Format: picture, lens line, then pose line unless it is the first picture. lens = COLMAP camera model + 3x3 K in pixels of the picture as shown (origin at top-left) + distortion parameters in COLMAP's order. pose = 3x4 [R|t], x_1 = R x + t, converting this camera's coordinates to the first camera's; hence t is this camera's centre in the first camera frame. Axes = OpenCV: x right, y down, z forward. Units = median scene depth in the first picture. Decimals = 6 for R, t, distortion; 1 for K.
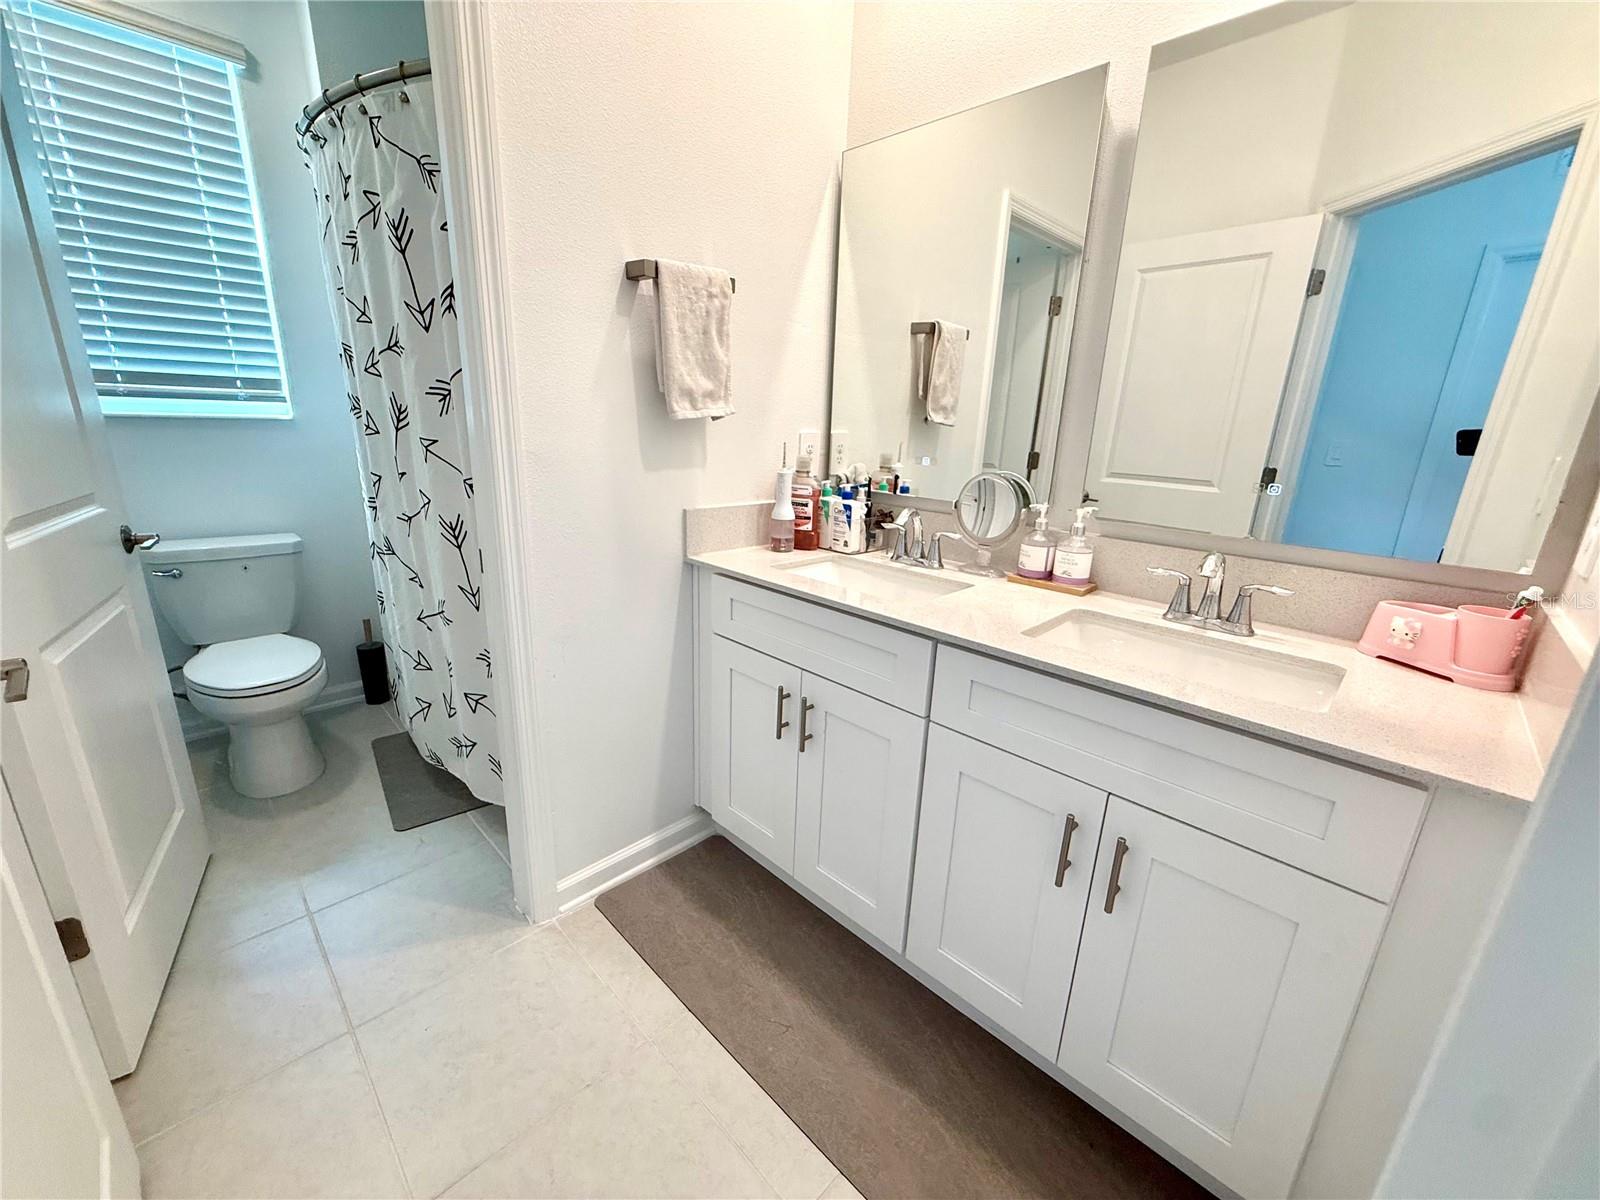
lens RADIAL K [[635.4, 0, 798.8], [0, 635.4, 600.0], [0, 0, 1]] dist [-0.002157, 0.000552]
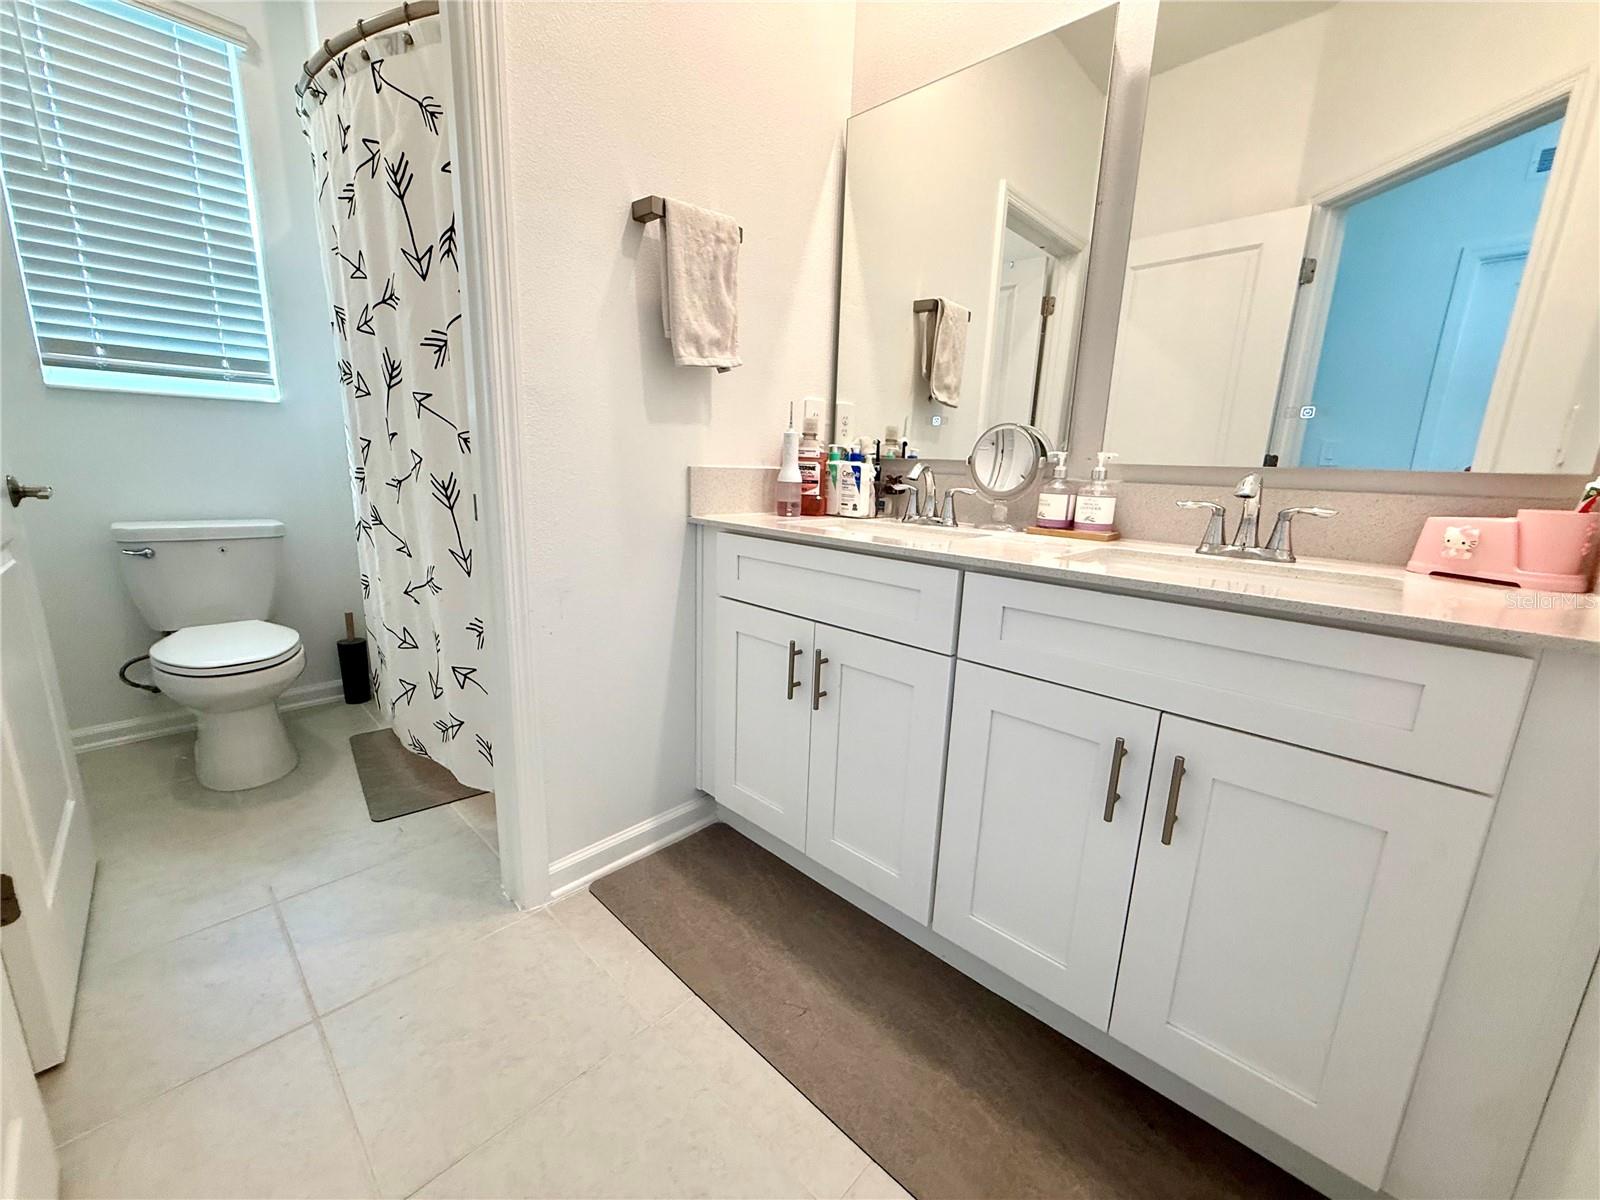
lens RADIAL K [[635.4, 0, 799.0], [0, 635.4, 598.2], [0, 0, 1]] dist [-0.002157, 0.000552]
pose [[0.999810, -0.006115, 0.018495, -0.033423], [0.007240, 0.998089, -0.061359, 0.121771], [-0.018084, 0.061482, 0.997944, 0.051286]]
